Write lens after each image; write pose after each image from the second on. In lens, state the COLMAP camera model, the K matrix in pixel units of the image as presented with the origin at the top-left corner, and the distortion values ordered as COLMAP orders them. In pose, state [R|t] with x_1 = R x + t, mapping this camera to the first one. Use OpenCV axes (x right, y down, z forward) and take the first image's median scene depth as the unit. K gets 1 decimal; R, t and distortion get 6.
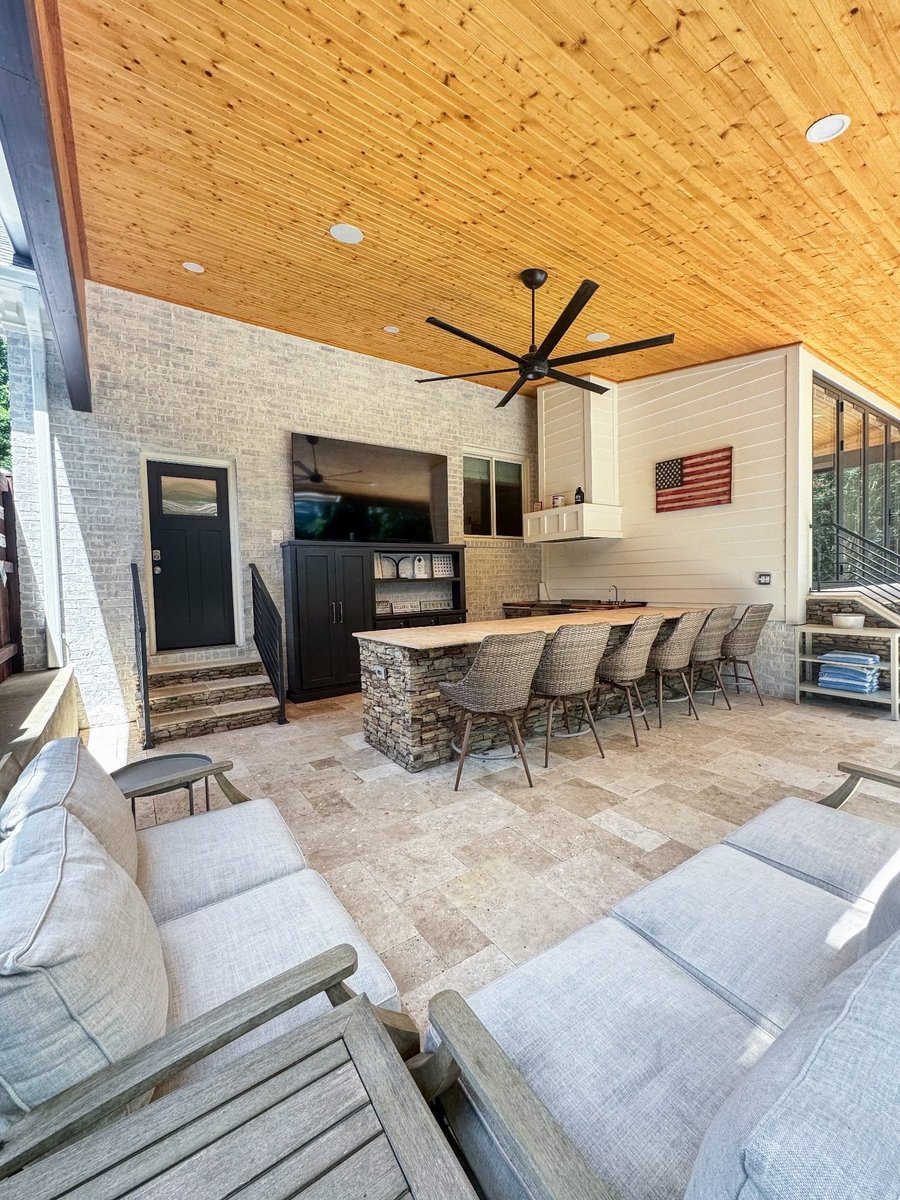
lens RADIAL K [[481.9, 0, 452.2], [0, 481.9, 601.0], [0, 0, 1]] dist [-0.001165, 0.000018]
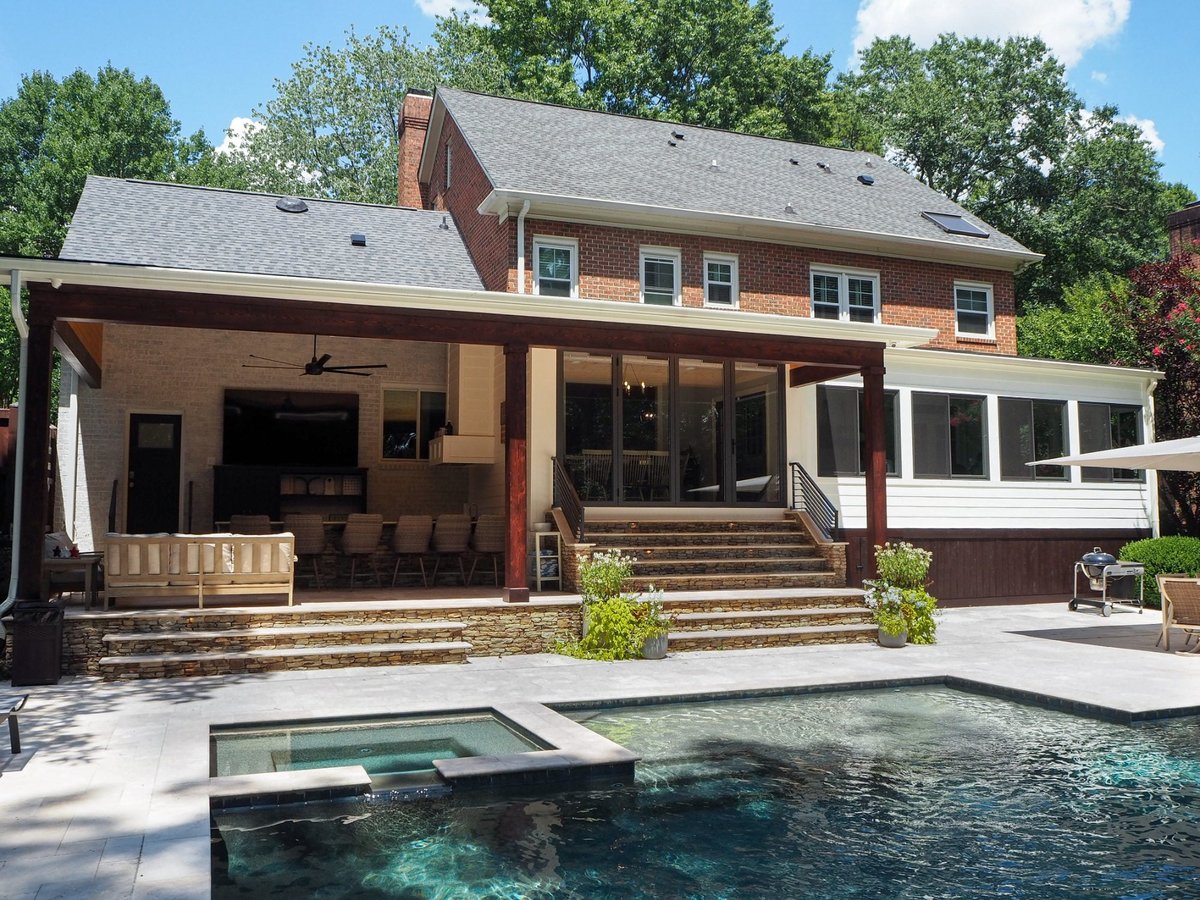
lens RADIAL K [[1024.4, 0, 611.0], [0, 1024.4, 446.5], [0, 0, 1]] dist [-0.056656, 0.013086]
pose [[0.972379, 0.003703, -0.233380, 1.398914], [-0.030855, 0.993139, -0.112800, 0.113072], [0.231361, 0.116885, 0.965821, -1.523091]]
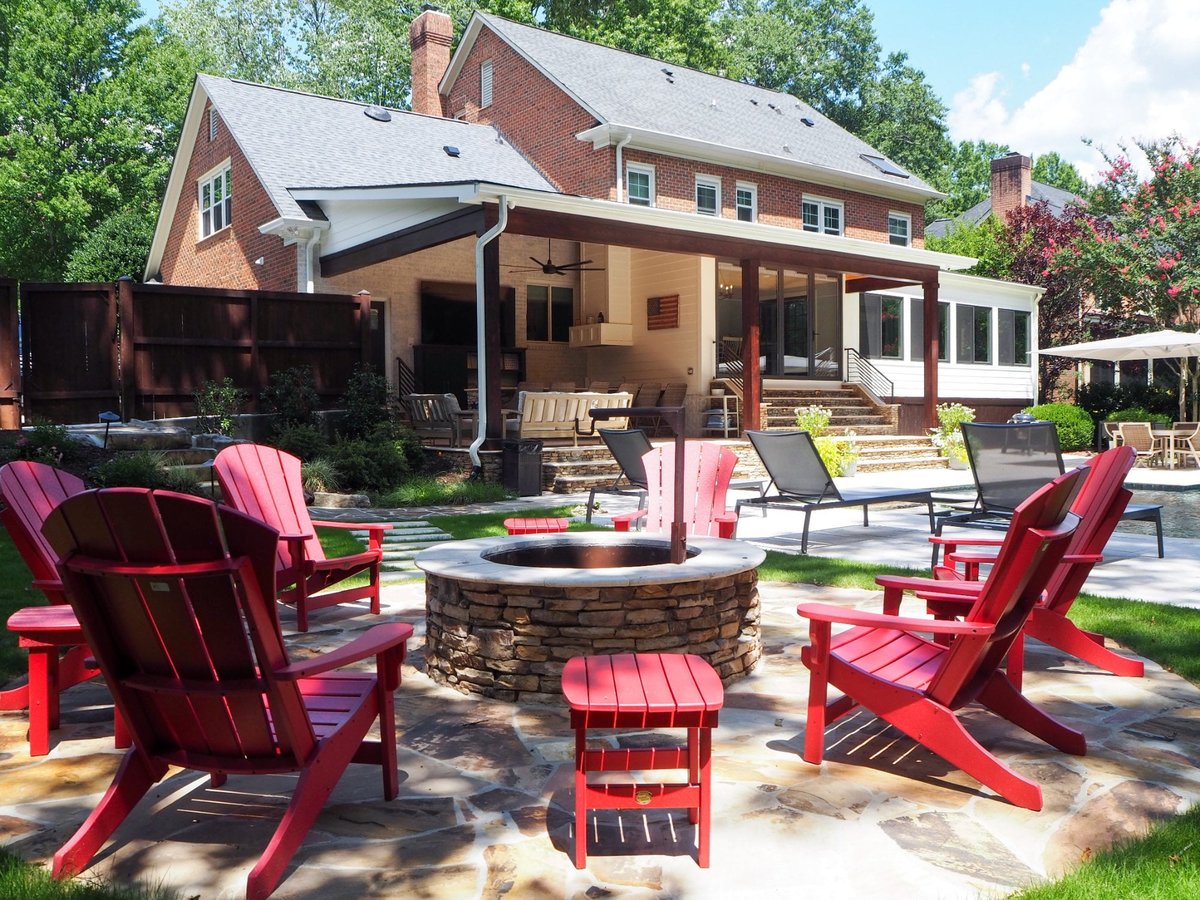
lens RADIAL K [[1003.7, 0, 618.5], [0, 1003.7, 451.9], [0, 0, 1]] dist [-0.059318, 0.008826]
pose [[0.998642, 0.013653, 0.050285, 0.187231], [-0.013472, 0.999902, -0.003932, 0.244781], [-0.050334, 0.003249, 0.998727, -2.434584]]
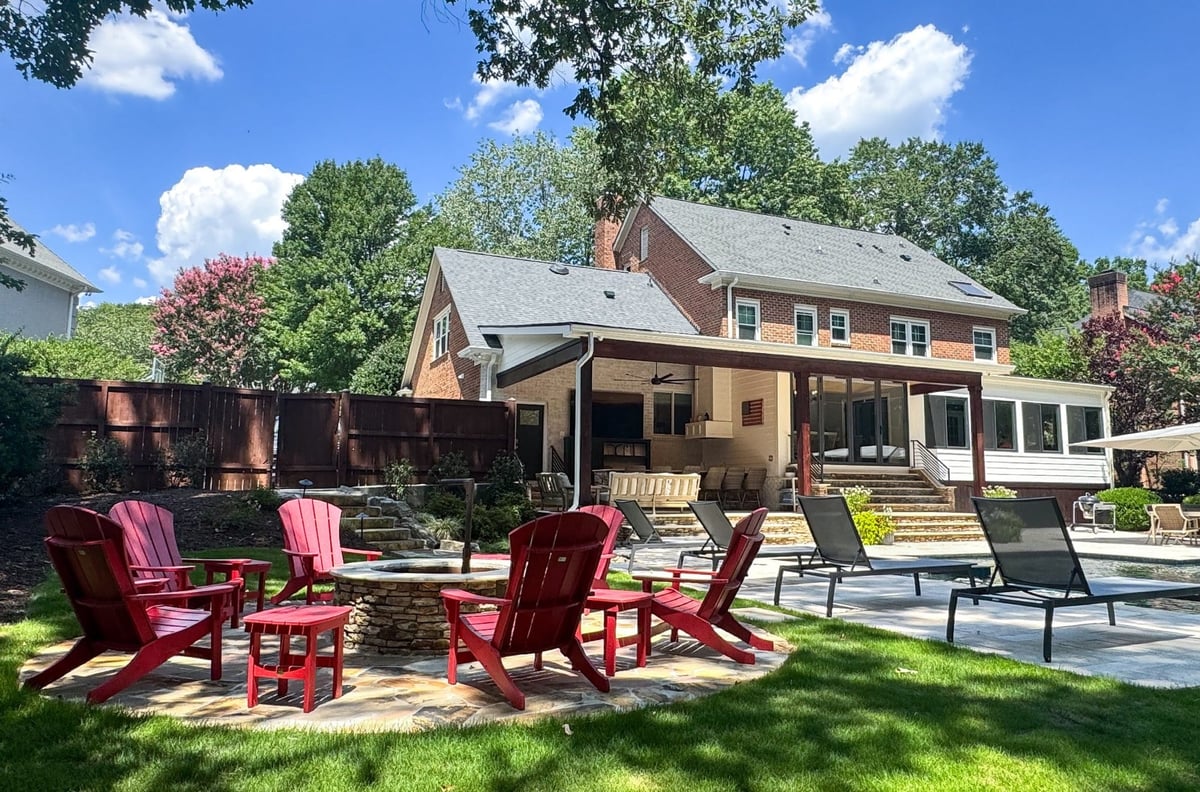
lens RADIAL K [[824.0, 0, 630.0], [0, 824.0, 388.6], [0, 0, 1]] dist [-0.002447, -0.001947]
pose [[0.983655, 0.009616, -0.179809, 0.630345], [-0.039101, 0.986153, -0.161164, 0.256272], [0.175769, 0.165561, 0.970410, -2.659511]]
